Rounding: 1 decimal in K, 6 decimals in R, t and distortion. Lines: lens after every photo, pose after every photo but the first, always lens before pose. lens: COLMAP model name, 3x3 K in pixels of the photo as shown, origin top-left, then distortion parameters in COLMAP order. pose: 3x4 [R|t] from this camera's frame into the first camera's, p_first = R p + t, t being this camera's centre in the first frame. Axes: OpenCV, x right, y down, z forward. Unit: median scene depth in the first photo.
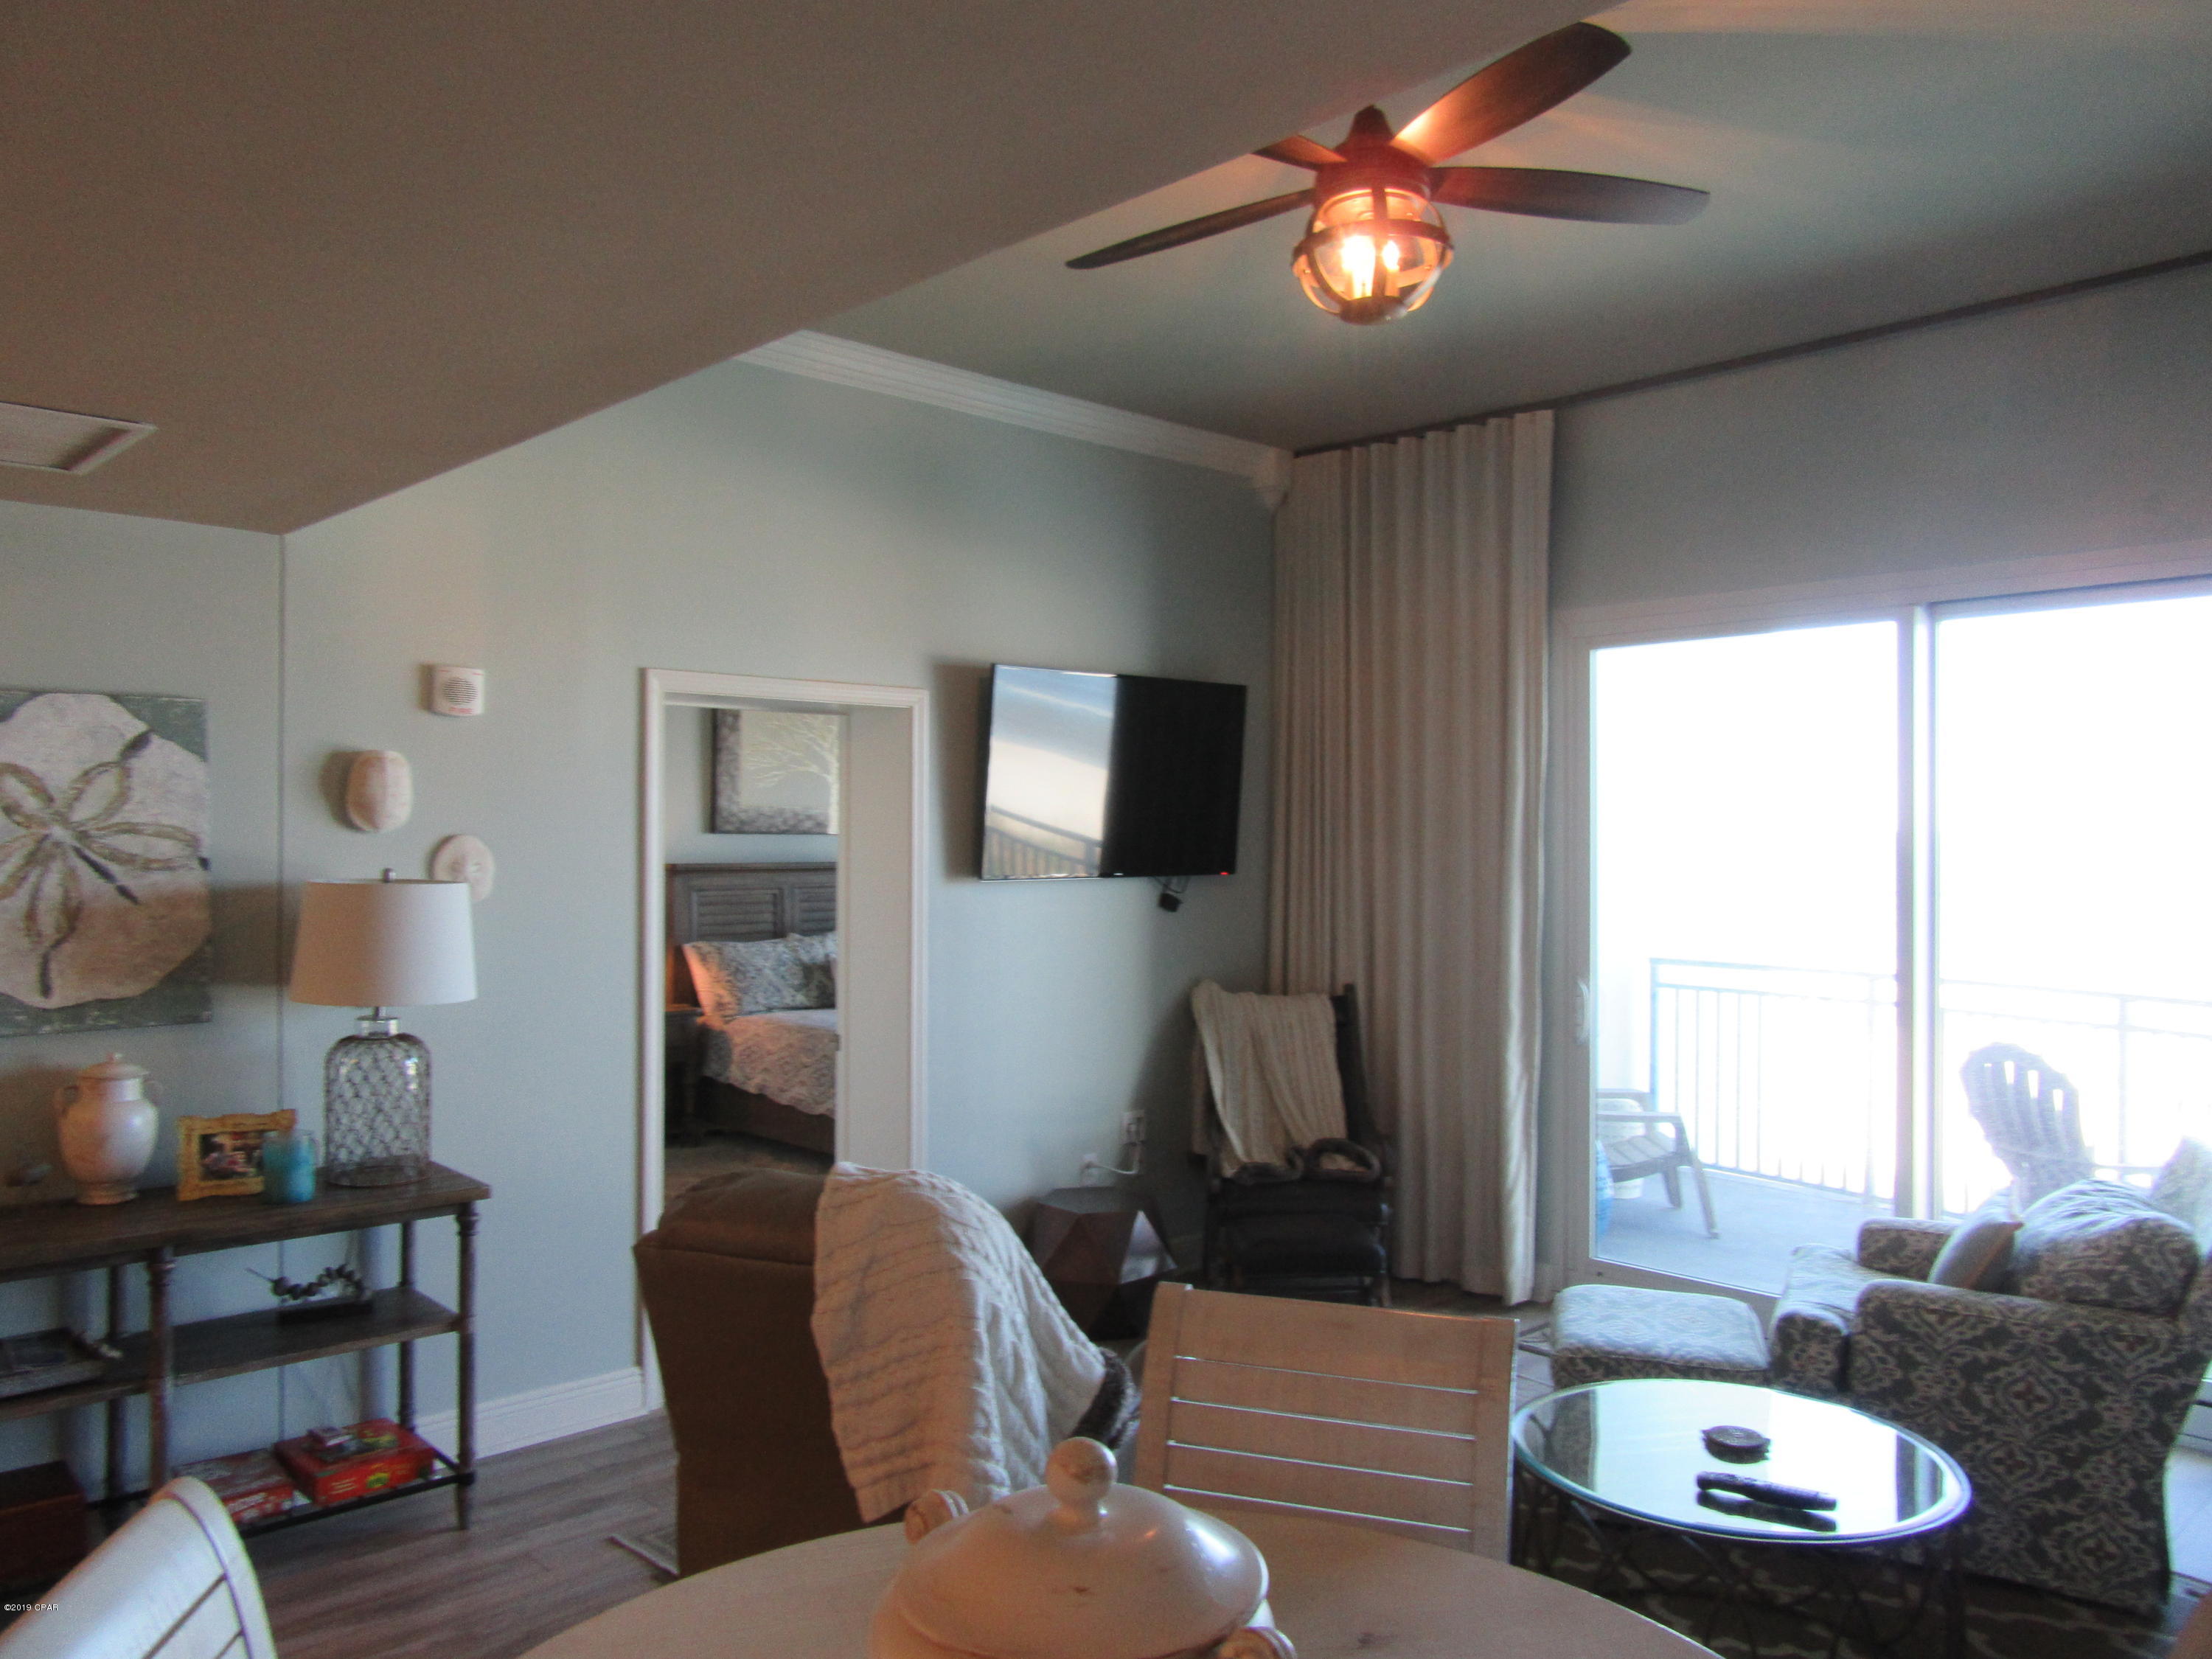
lens RADIAL K [[1614.3, 0, 1109.7], [0, 1614.3, 845.4], [0, 0, 1]] dist [-0.021505, 0.006896]
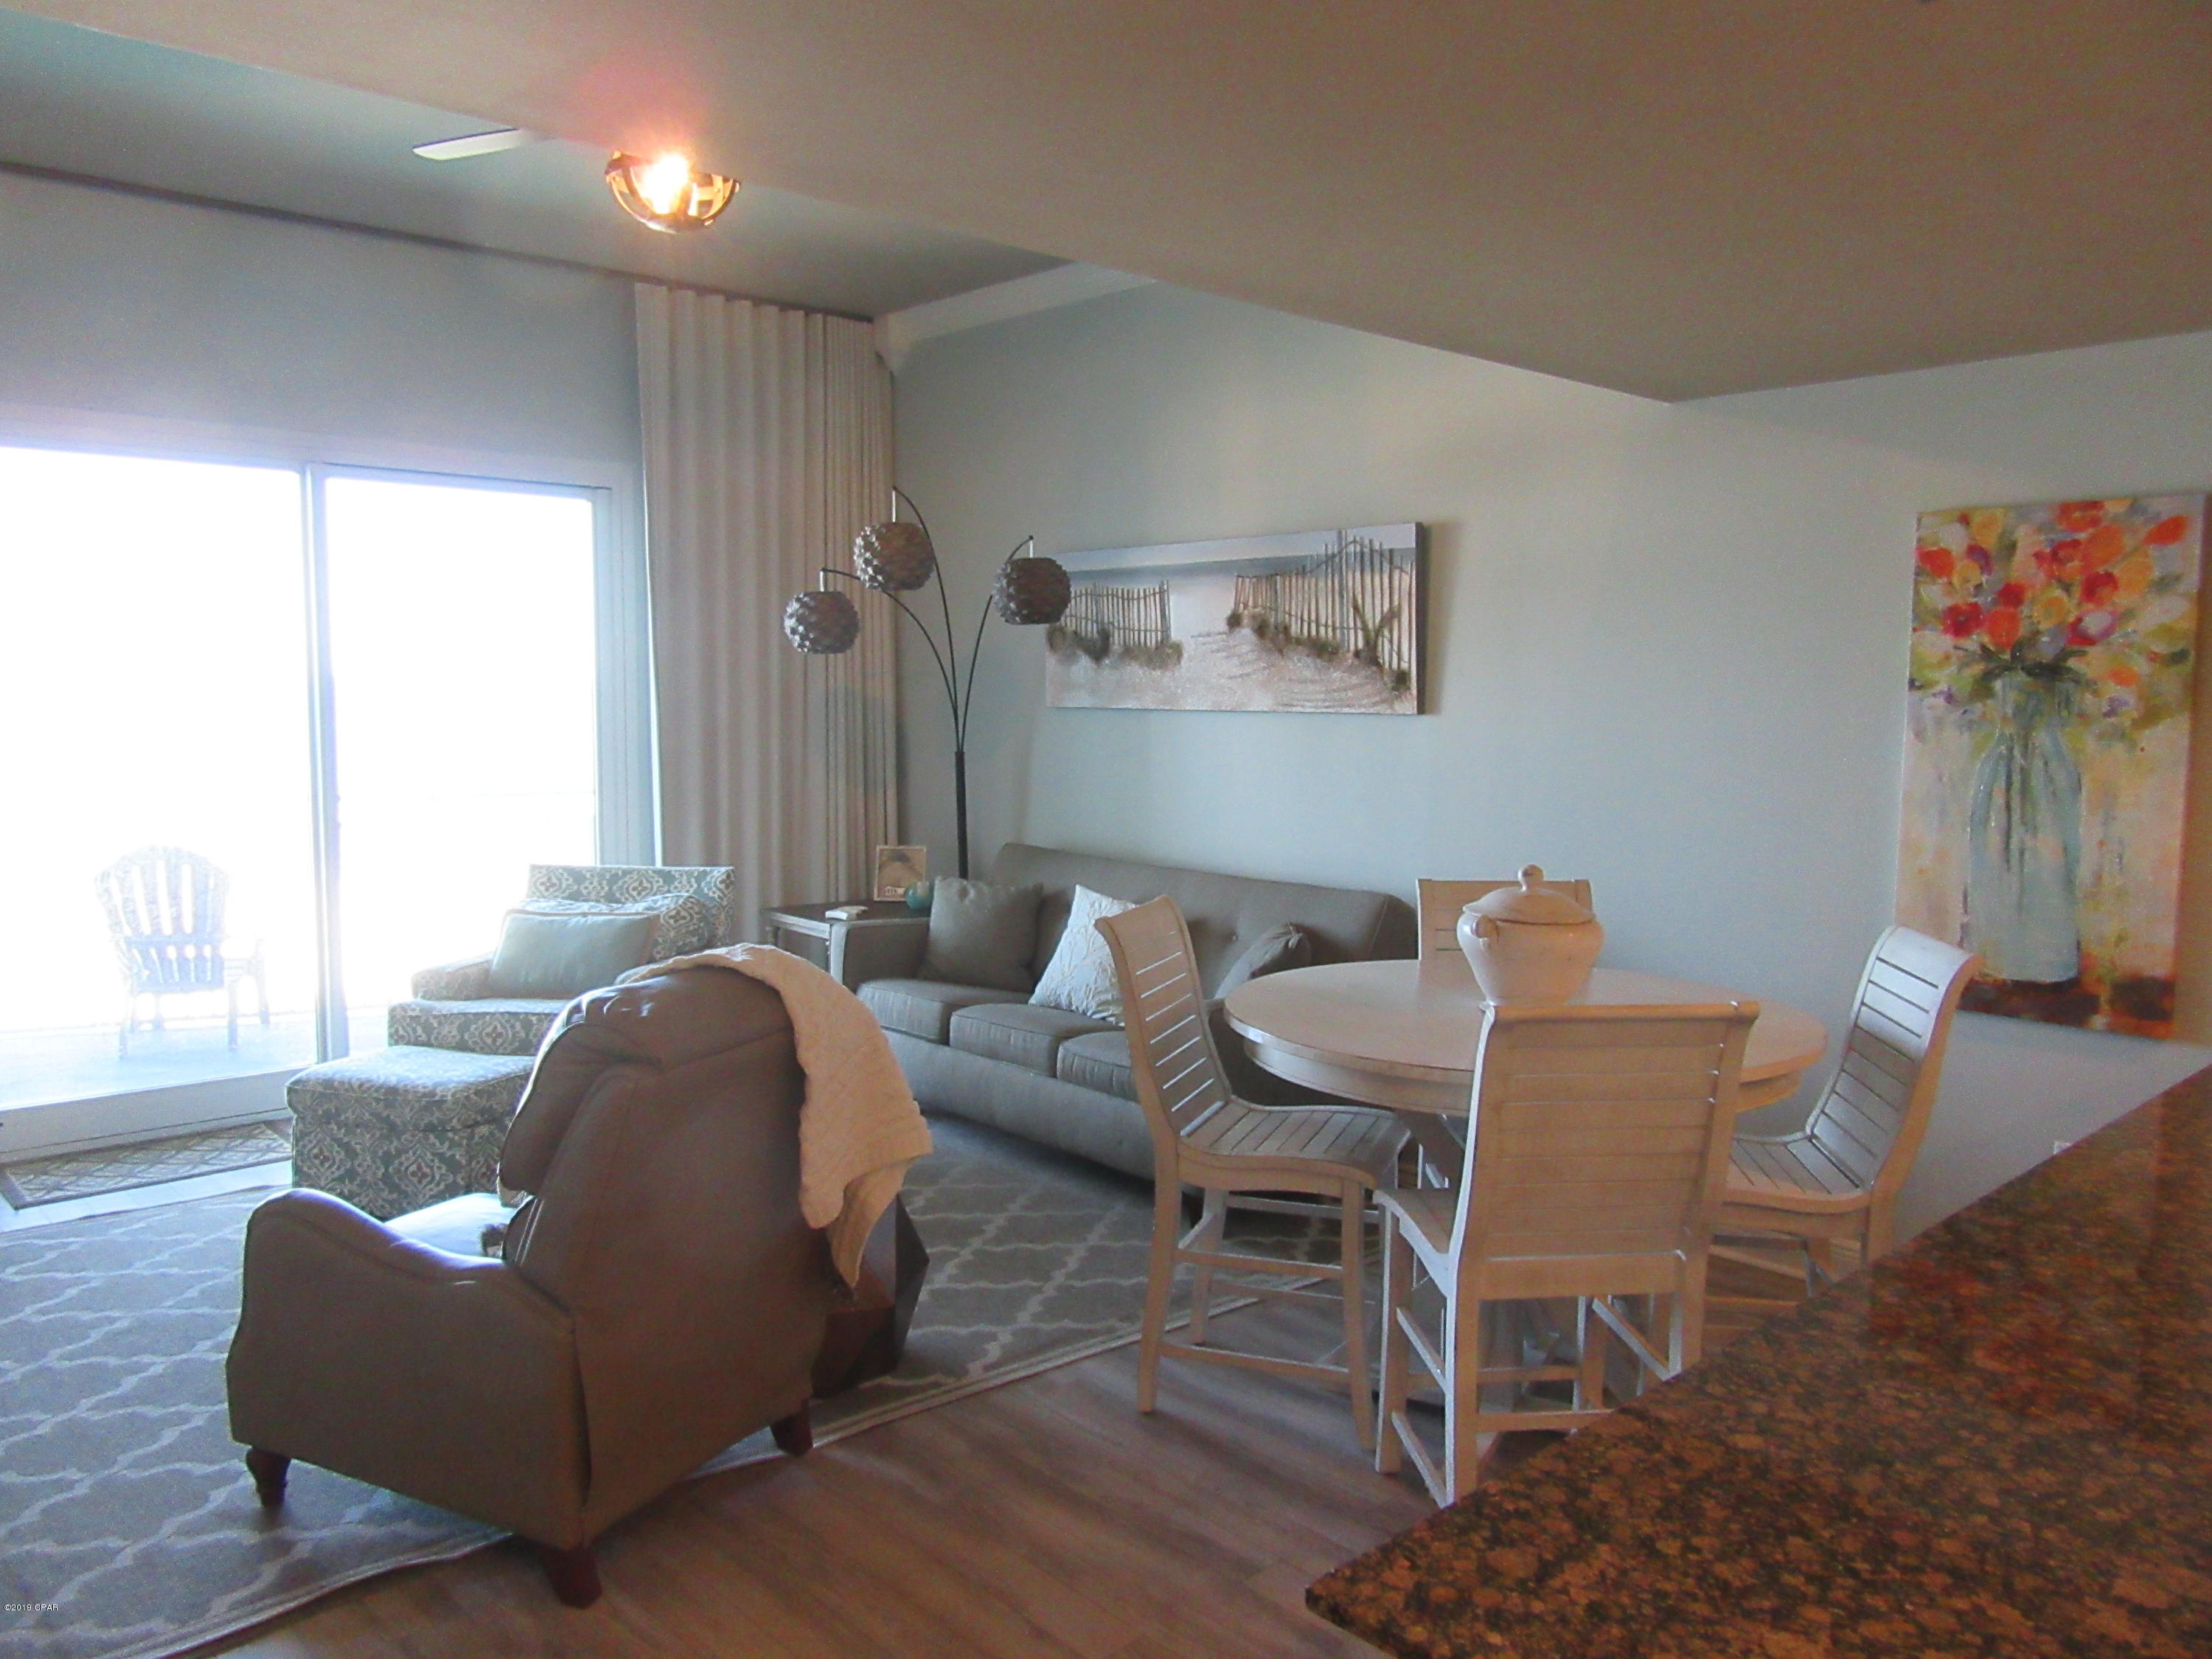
lens RADIAL K [[1614.3, 0, 1109.7], [0, 1614.3, 845.4], [0, 0, 1]] dist [-0.021505, 0.006896]
pose [[0.008764, -0.104672, 0.994468, -0.874925], [0.002367, 0.994506, 0.104655, 0.010610], [-0.999959, 0.001437, 0.008964, 0.531830]]
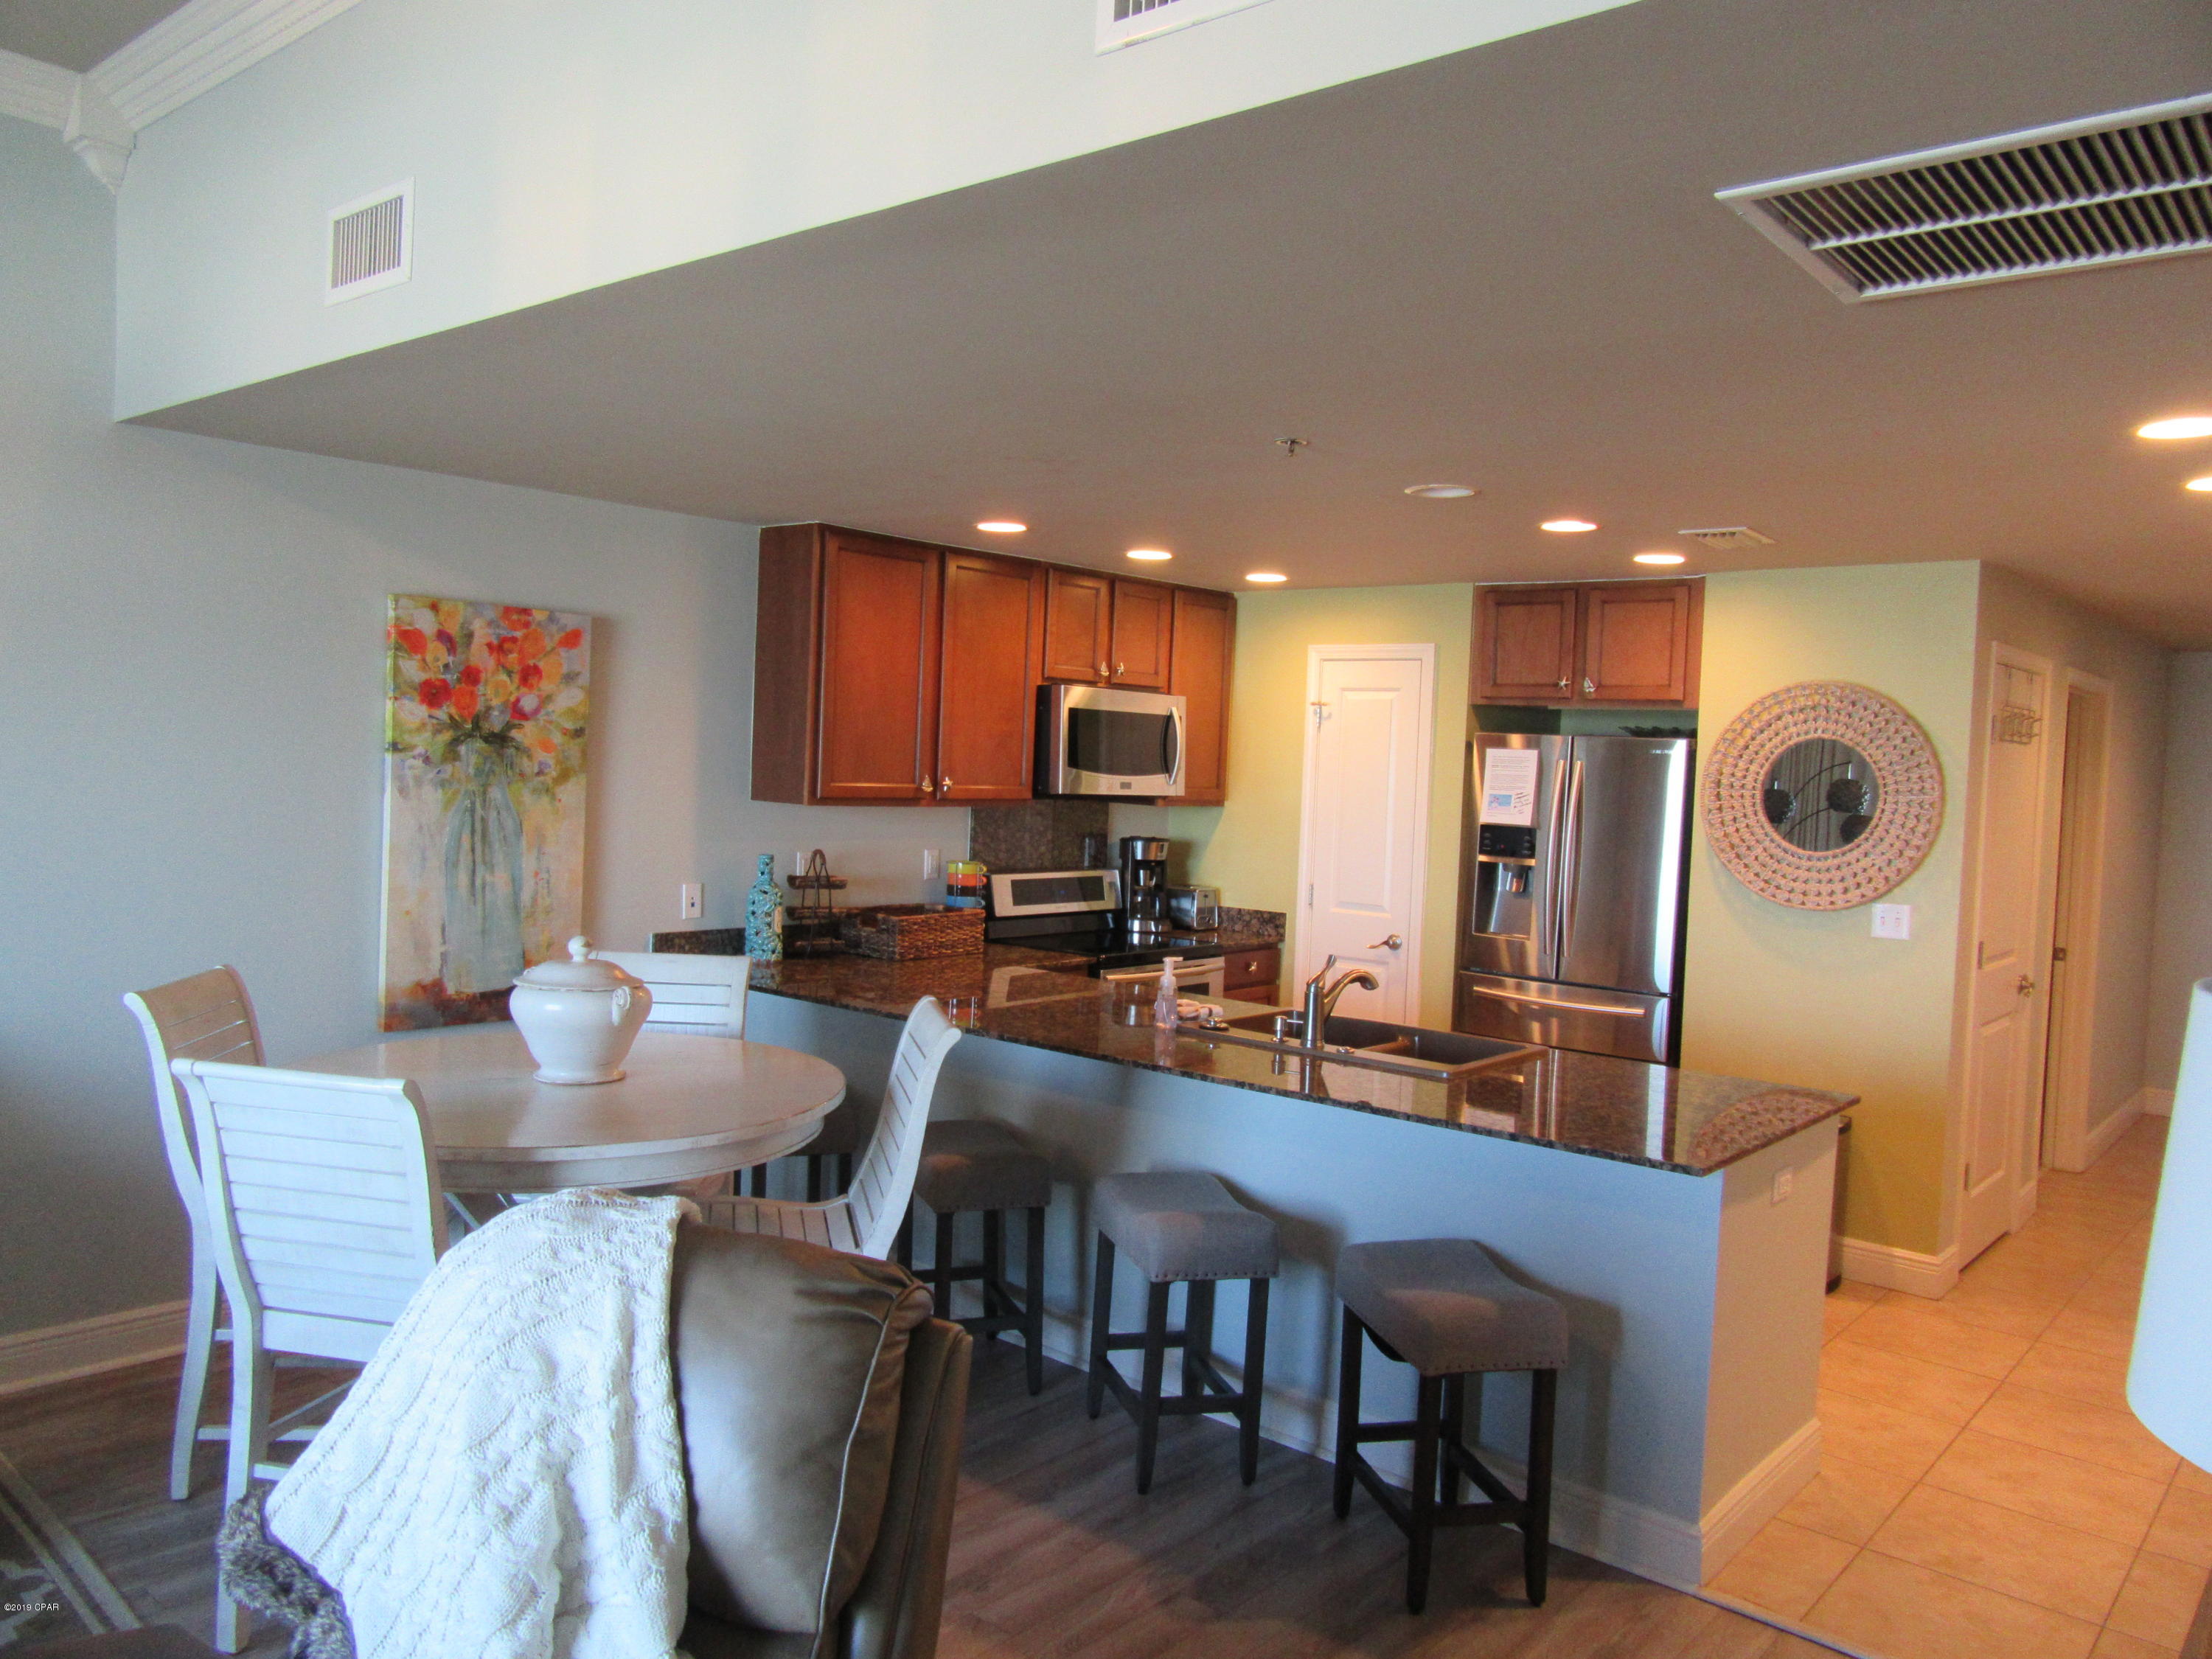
lens RADIAL K [[1614.3, 0, 1109.7], [0, 1614.3, 845.4], [0, 0, 1]] dist [-0.021505, 0.006896]
pose [[-0.992015, -0.038182, -0.120202, -0.194784], [-0.045462, 0.997257, 0.058413, -0.003713], [0.117642, 0.063411, -0.991029, 1.243885]]
